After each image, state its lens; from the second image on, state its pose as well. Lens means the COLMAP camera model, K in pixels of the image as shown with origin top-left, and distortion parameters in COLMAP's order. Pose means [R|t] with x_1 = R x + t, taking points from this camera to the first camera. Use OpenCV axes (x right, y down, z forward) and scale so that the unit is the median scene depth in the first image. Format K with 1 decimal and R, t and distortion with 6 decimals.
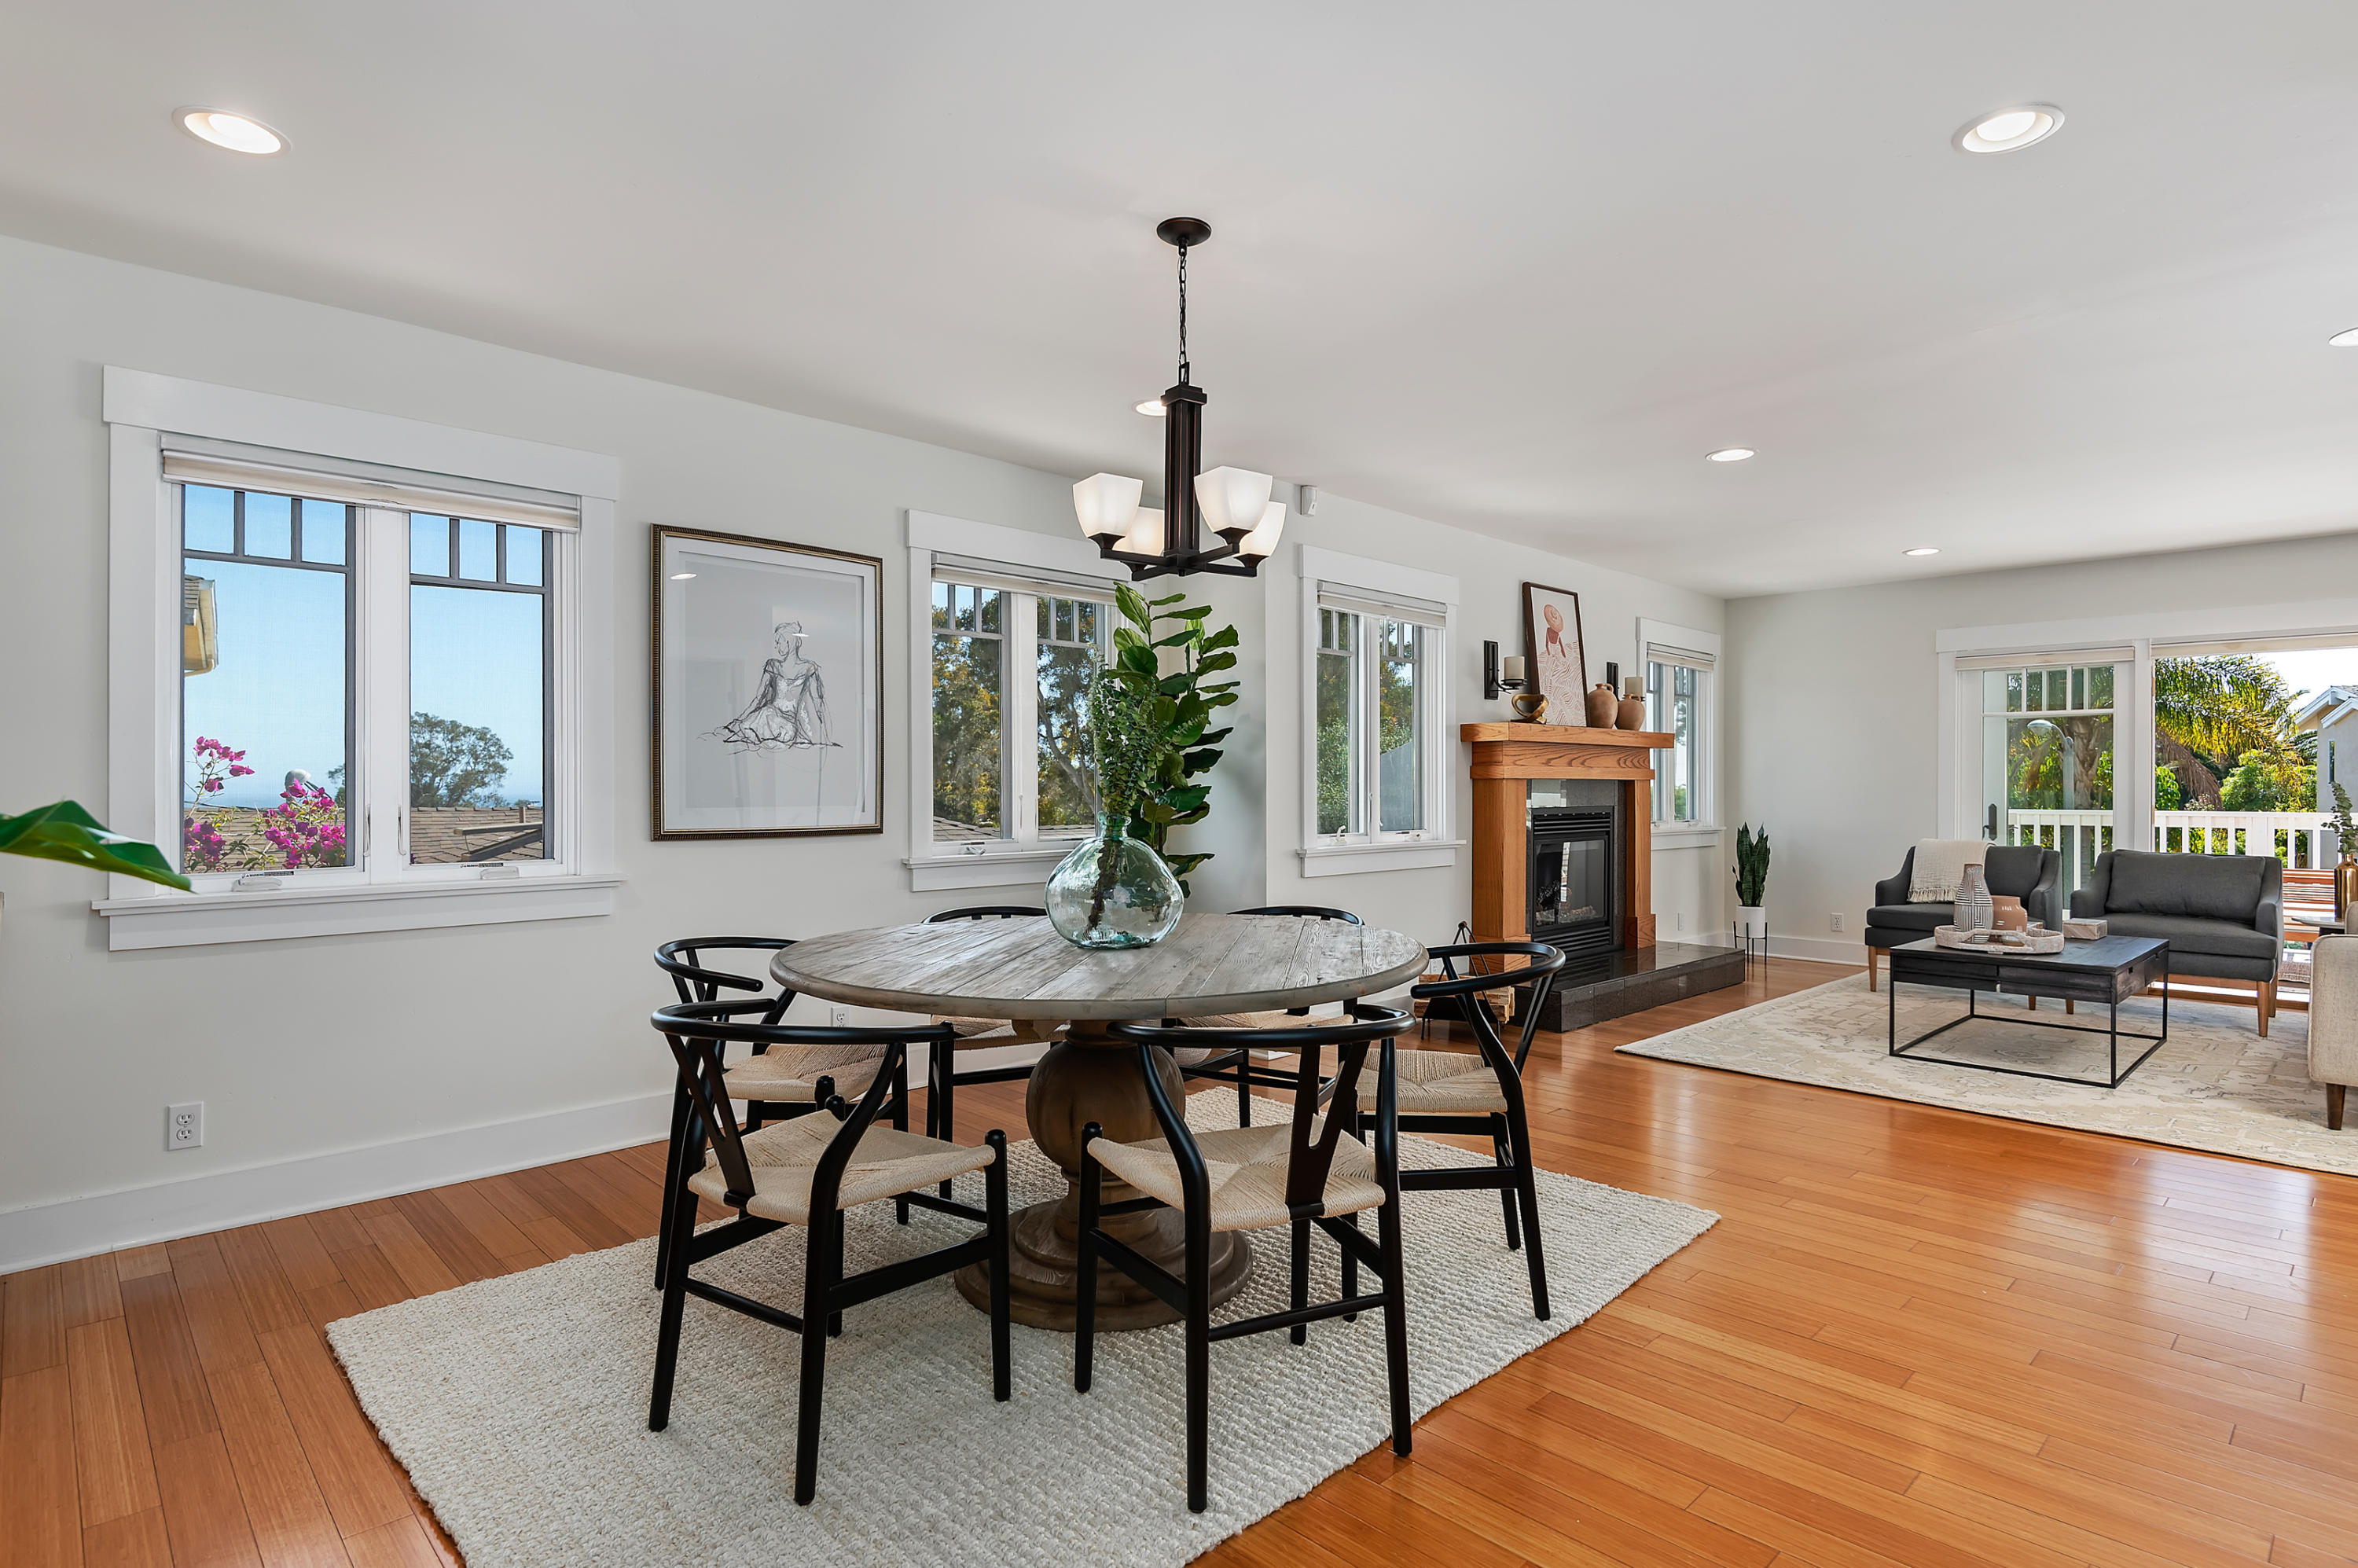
lens RADIAL K [[1206.4, 0, 1192.9], [0, 1206.4, 786.9], [0, 0, 1]] dist [0.044685, -0.034771]
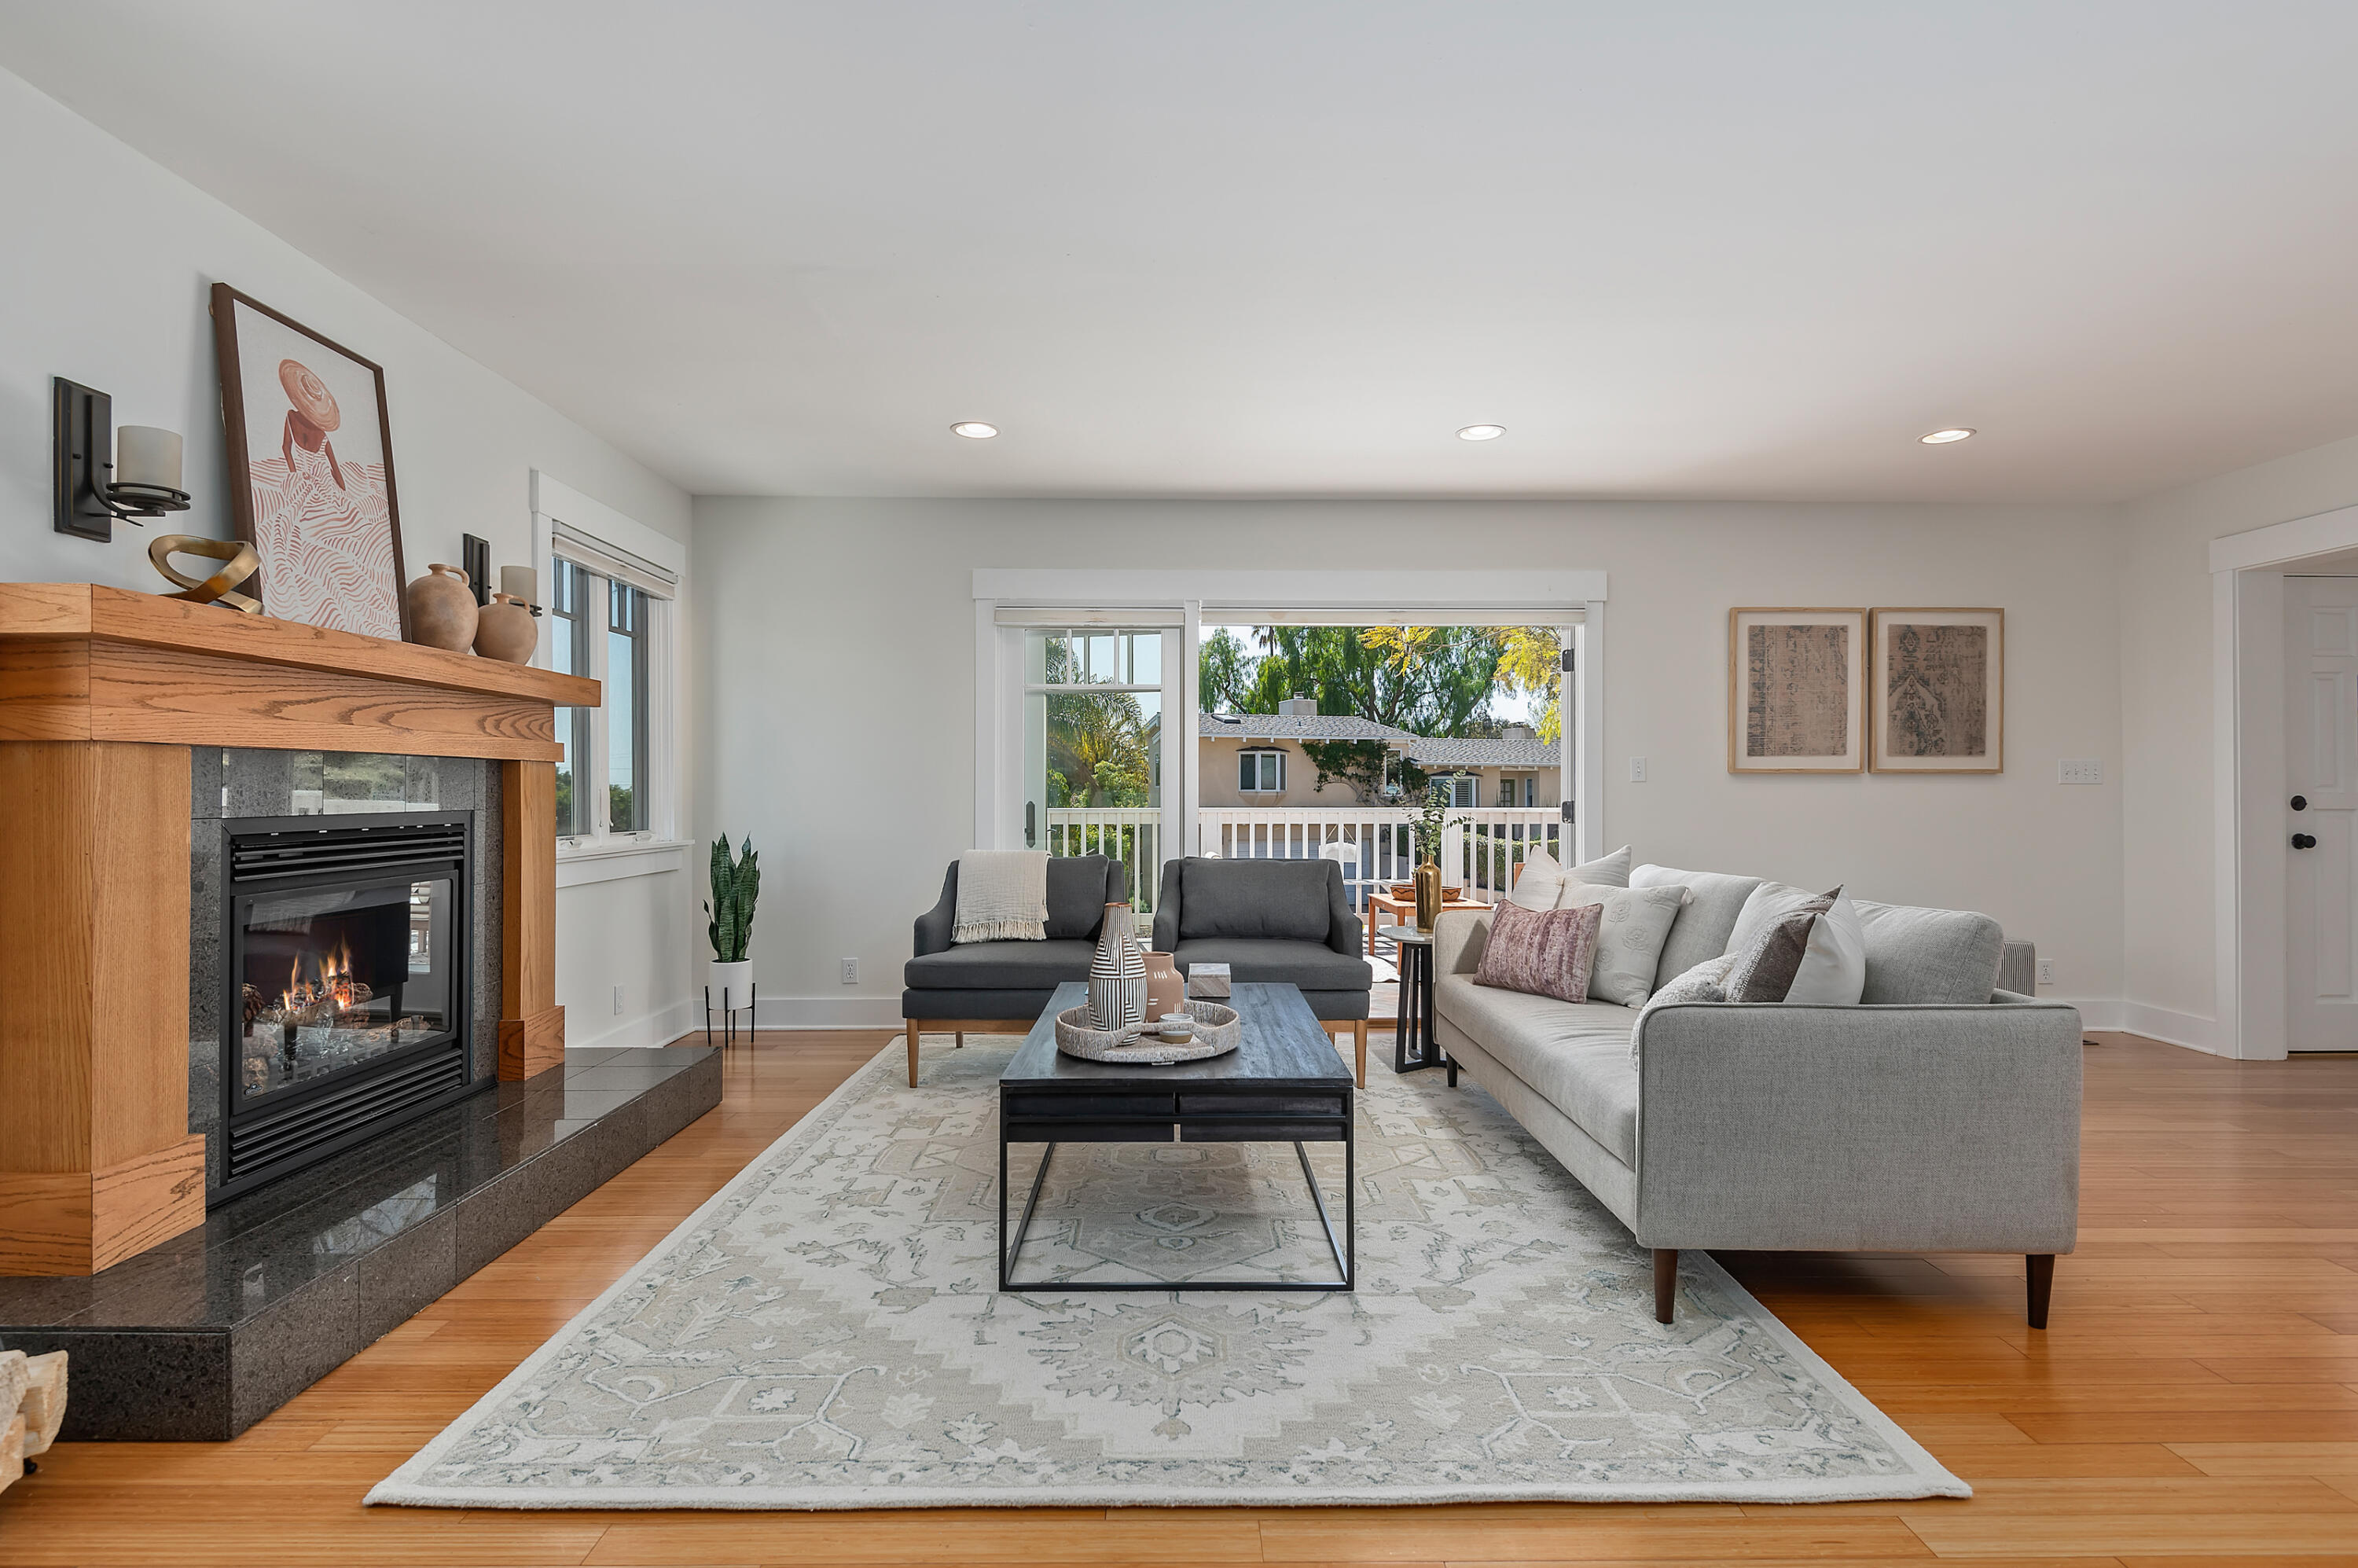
lens RADIAL K [[1165.8, 0, 1192.2], [0, 1165.8, 786.0], [0, 0, 1]] dist [0.032244, -0.030039]
pose [[0.689734, 0.001375, 0.724062, 0.203411], [0.001513, 0.999993, -0.003341, 0.007535], [-0.724061, 0.003399, 0.689727, 0.452290]]
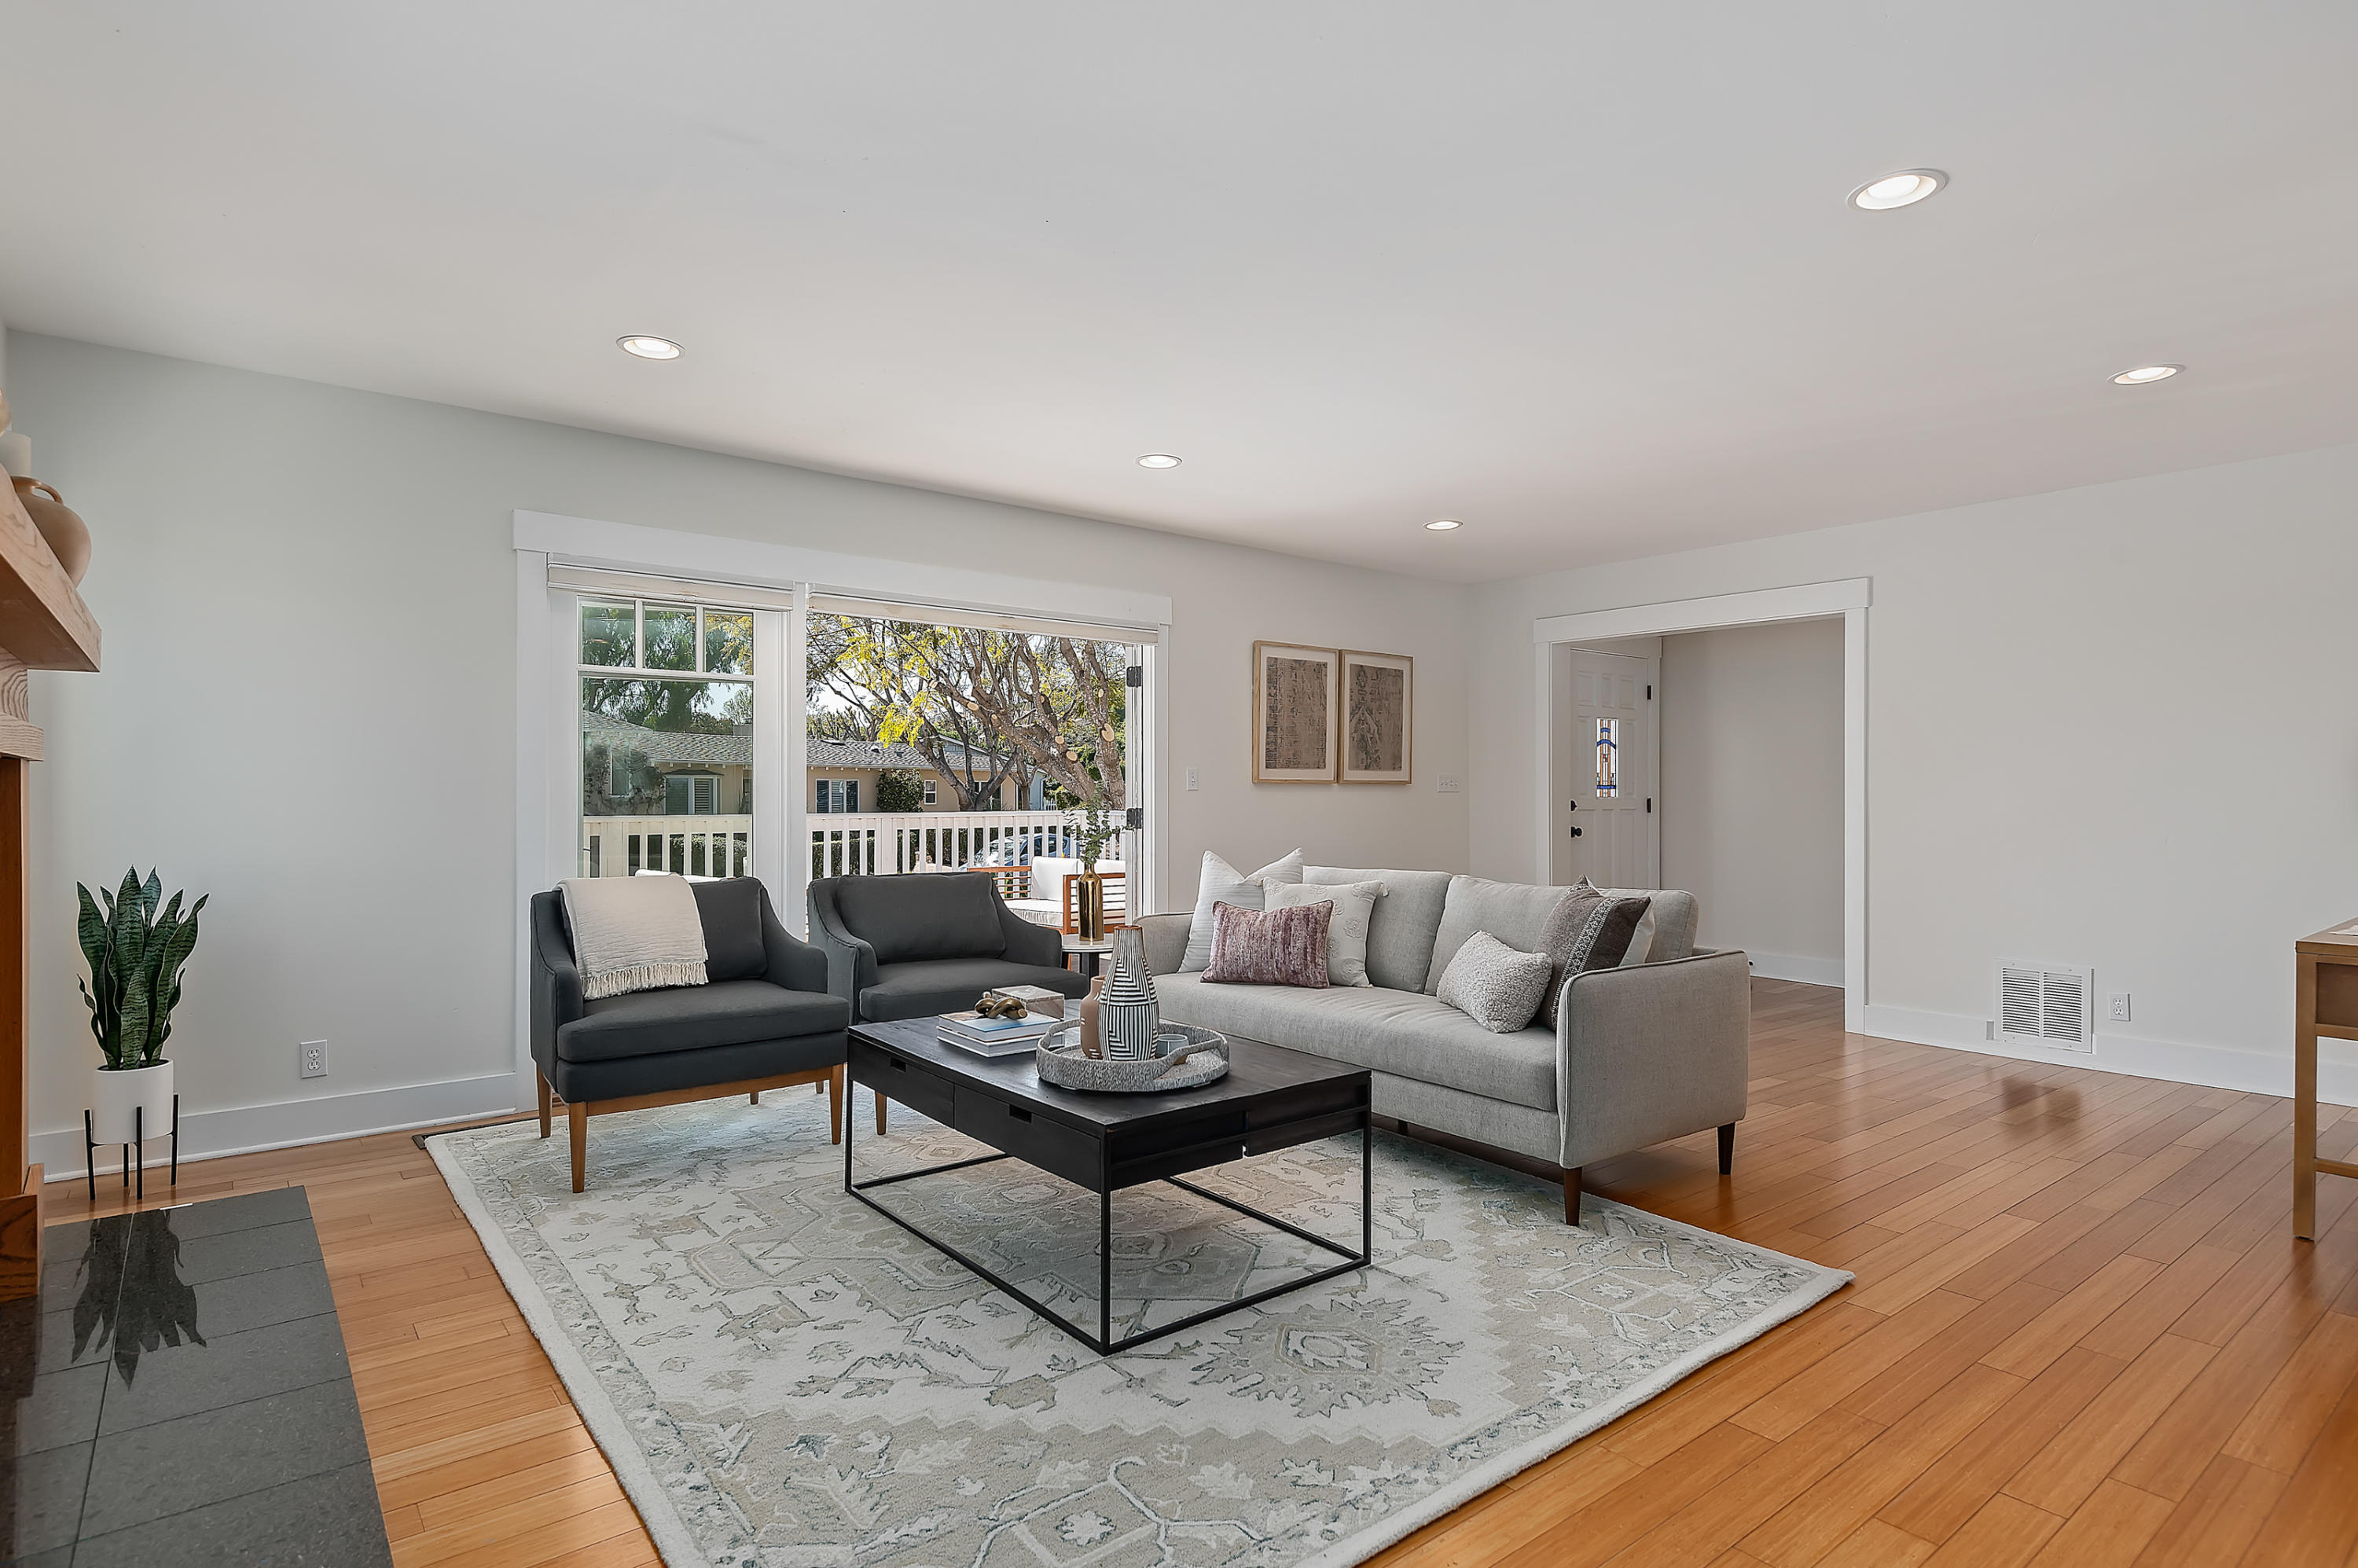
lens RADIAL K [[1206.4, 0, 1192.9], [0, 1206.4, 786.9], [0, 0, 1]] dist [0.044685, -0.034771]
pose [[0.097849, 0.001075, 0.995201, 0.081646], [-0.000603, 0.999999, -0.001021, 0.000958], [-0.995201, -0.000500, 0.097849, 0.690954]]
